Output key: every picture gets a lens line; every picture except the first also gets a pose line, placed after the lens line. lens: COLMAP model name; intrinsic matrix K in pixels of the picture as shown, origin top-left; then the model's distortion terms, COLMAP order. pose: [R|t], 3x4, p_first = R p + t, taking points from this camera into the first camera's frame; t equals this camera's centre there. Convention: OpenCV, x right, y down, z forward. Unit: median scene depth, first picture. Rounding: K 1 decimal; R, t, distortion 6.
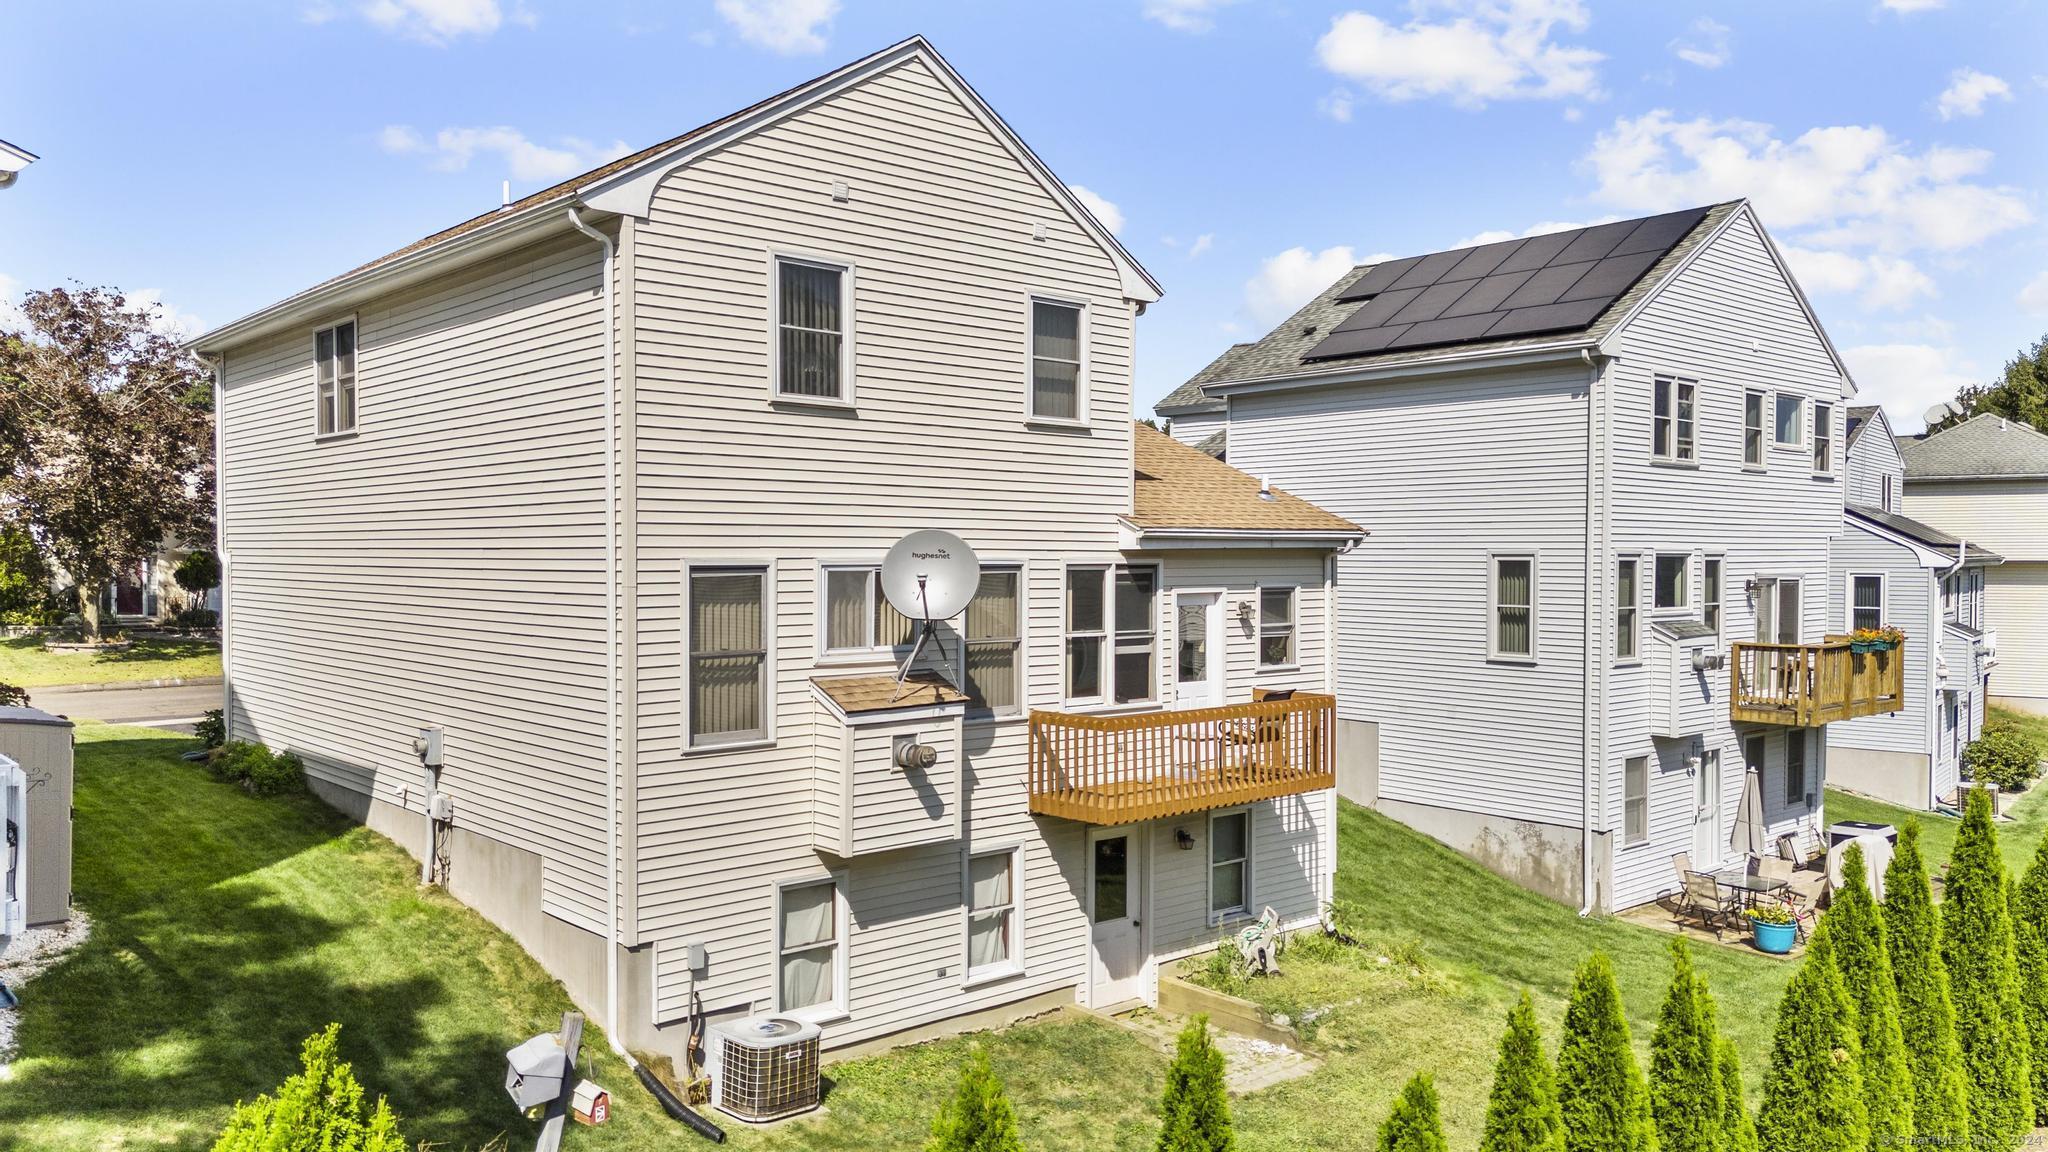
lens RADIAL K [[1508.8, 0, 1026.3], [0, 1508.8, 579.6], [0, 0, 1]] dist [0.043936, -0.025763]
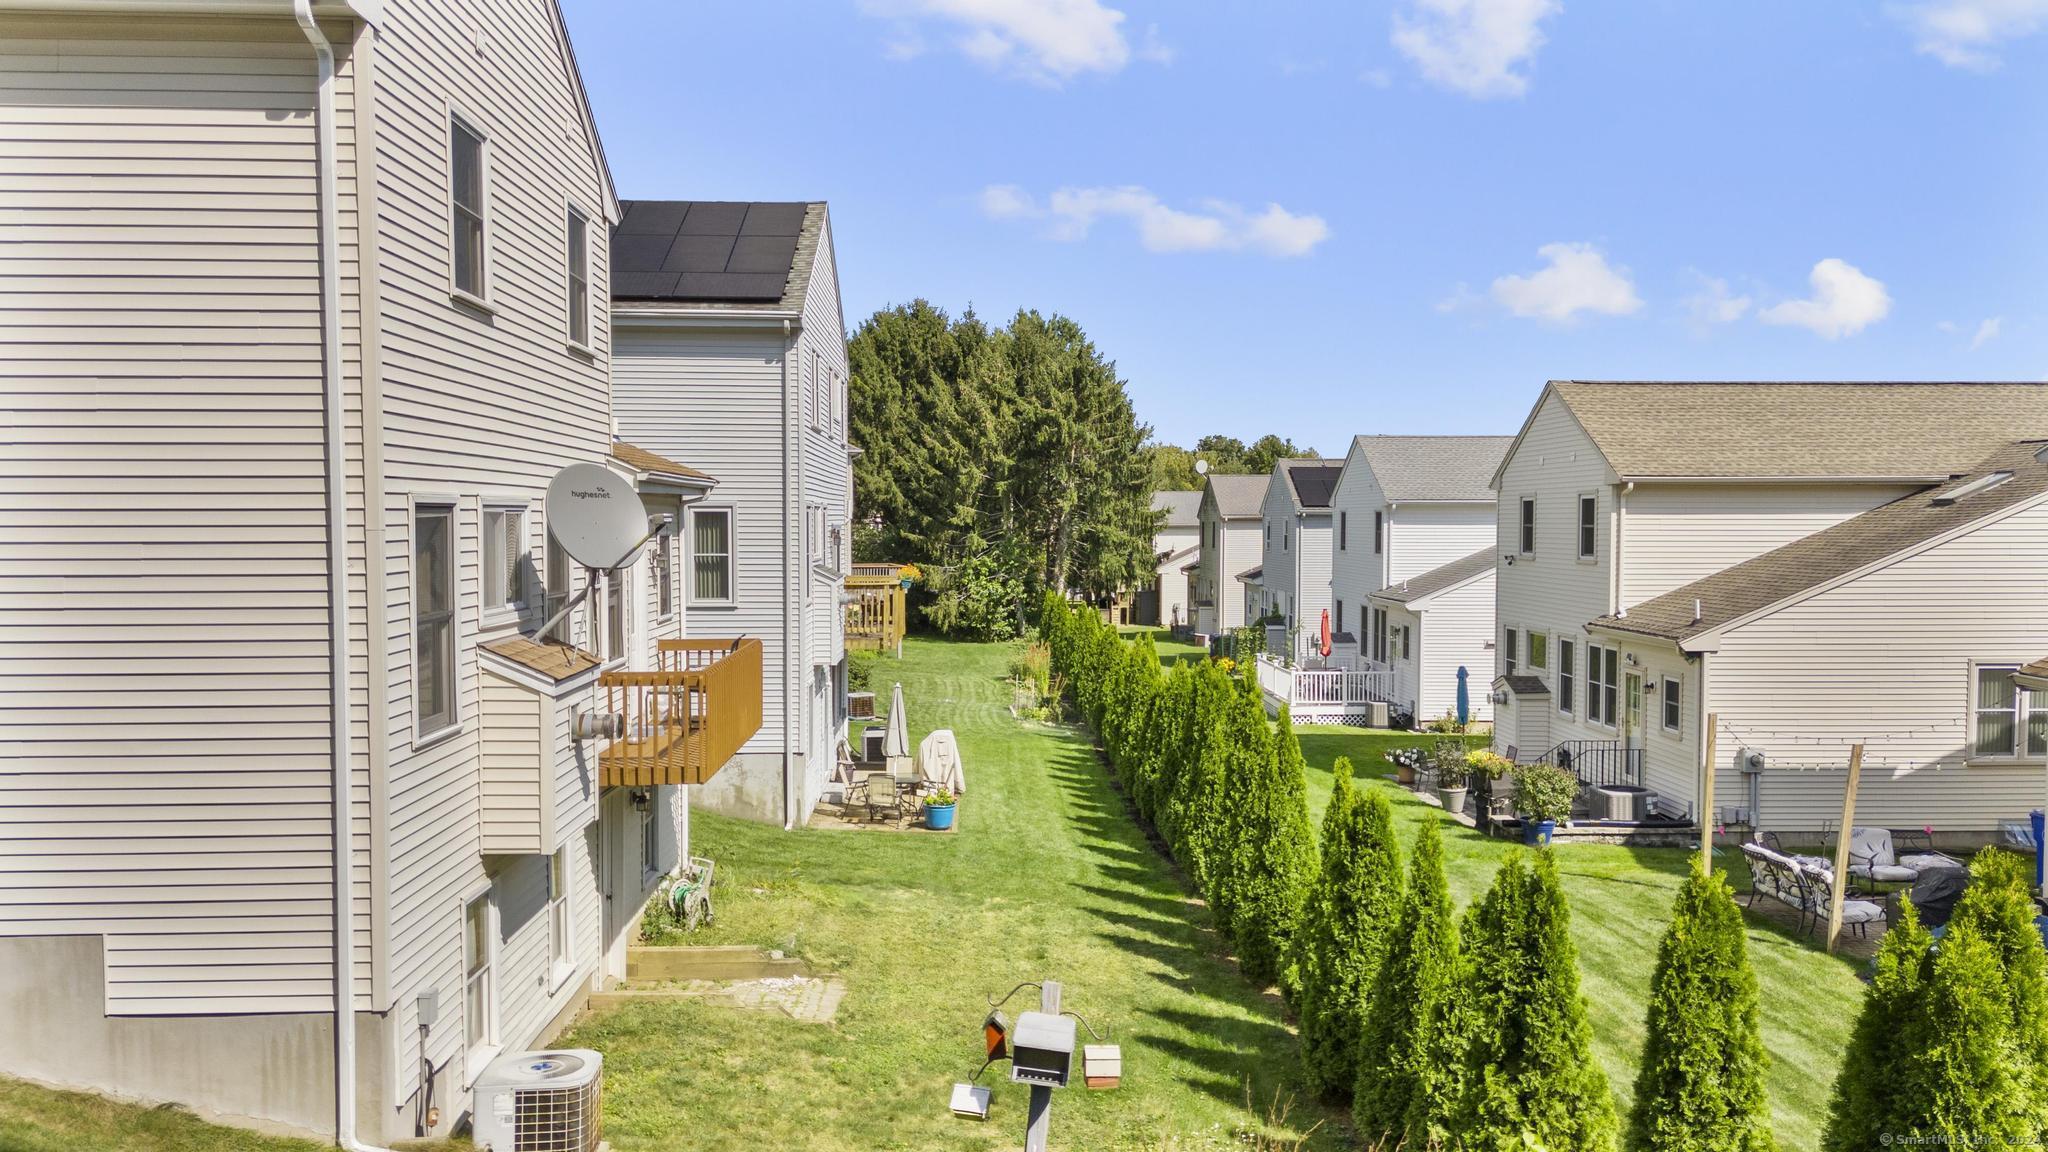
lens RADIAL K [[1508.8, 0, 1030.1], [0, 1508.8, 583.5], [0, 0, 1]] dist [0.043936, -0.025763]
pose [[0.618855, -0.033480, 0.784792, -0.510059], [0.013288, 0.999395, 0.032157, 0.009067], [-0.785393, -0.009472, 0.618925, 0.230122]]
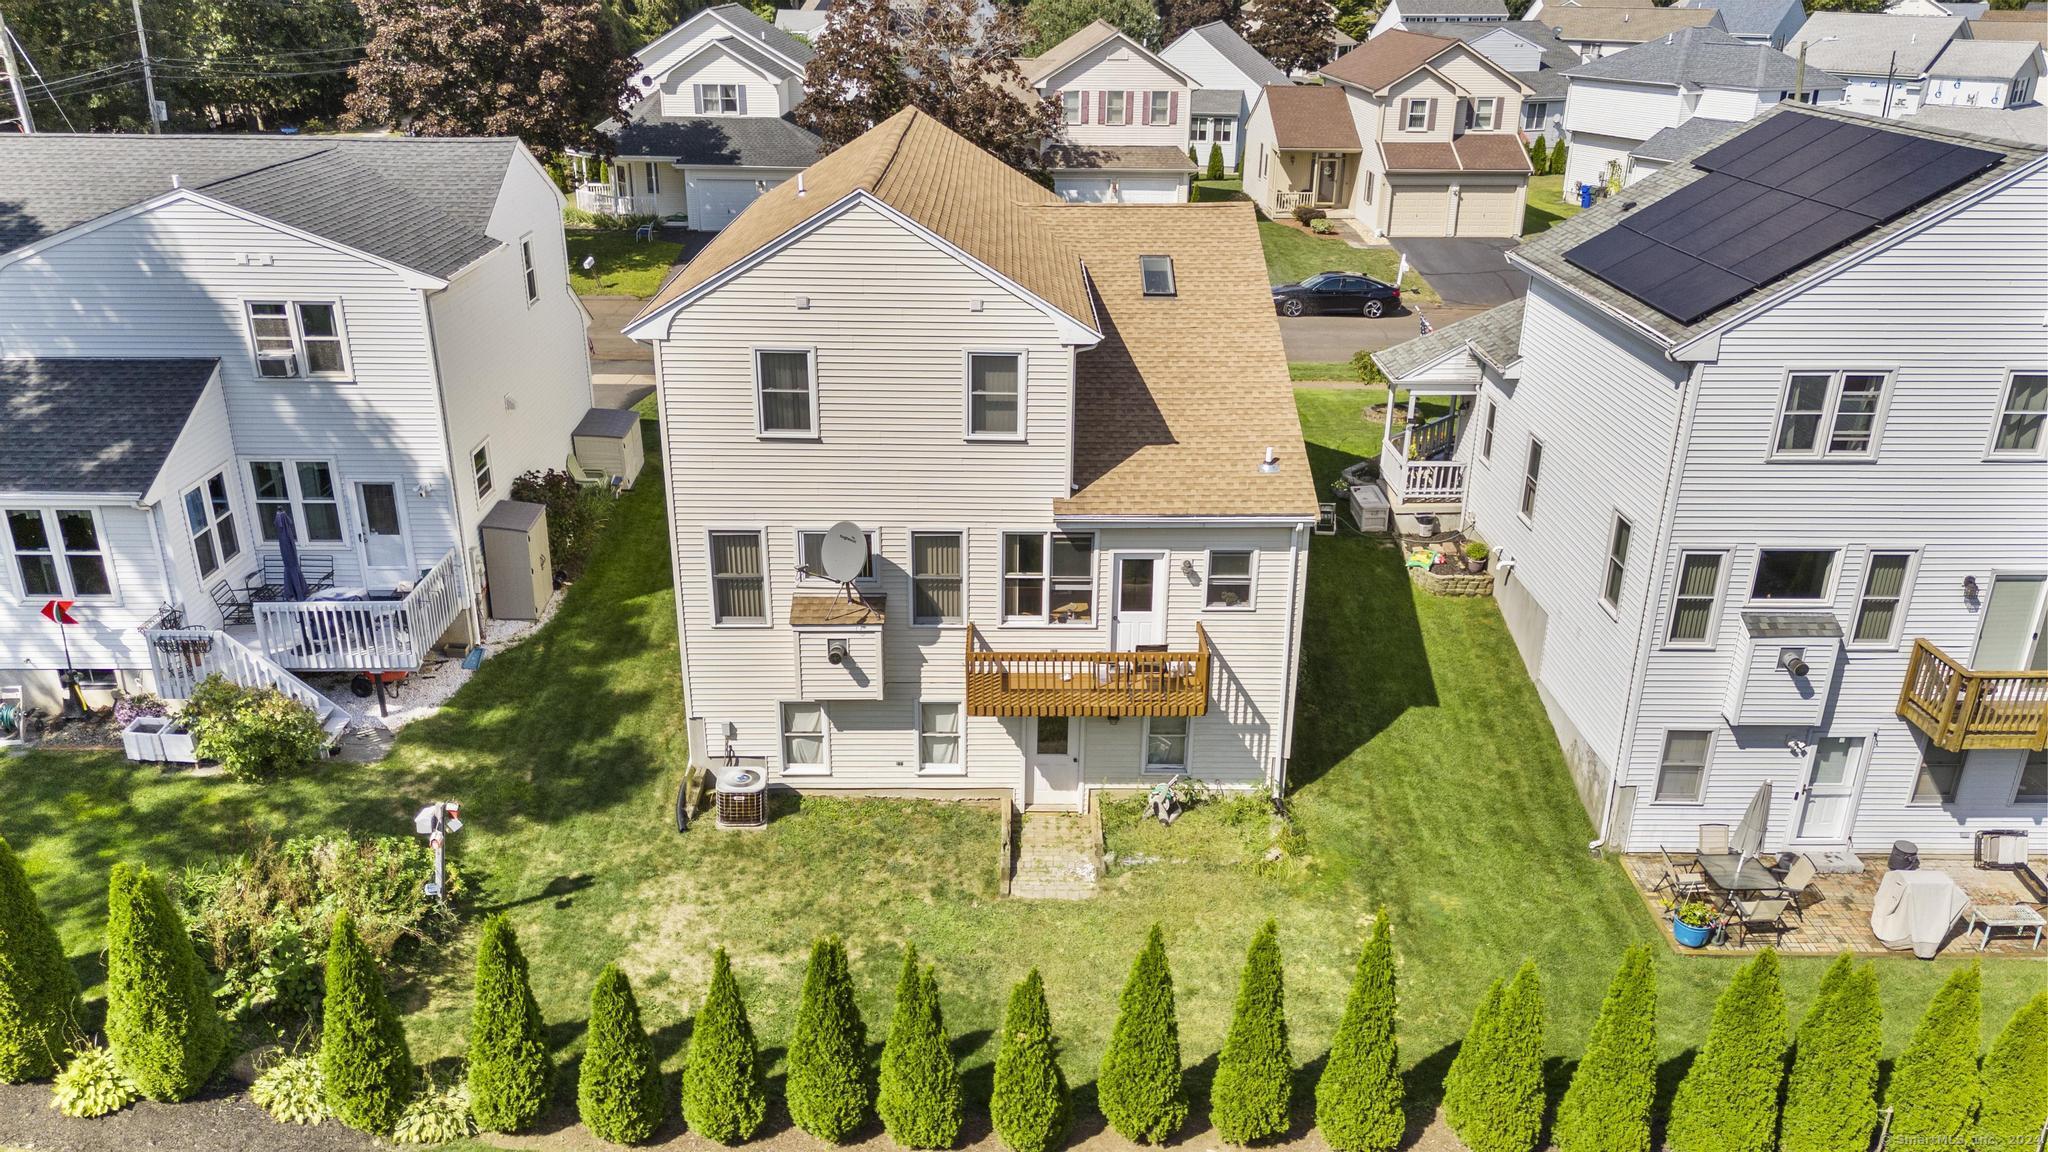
lens RADIAL K [[1508.8, 0, 1030.5], [0, 1508.8, 572.7], [0, 0, 1]] dist [0.043936, -0.025763]
pose [[0.758252, 0.250848, -0.601771, 0.905040], [-0.018625, 0.930975, 0.364608, -0.489022], [0.651695, -0.265257, 0.710586, -0.012398]]
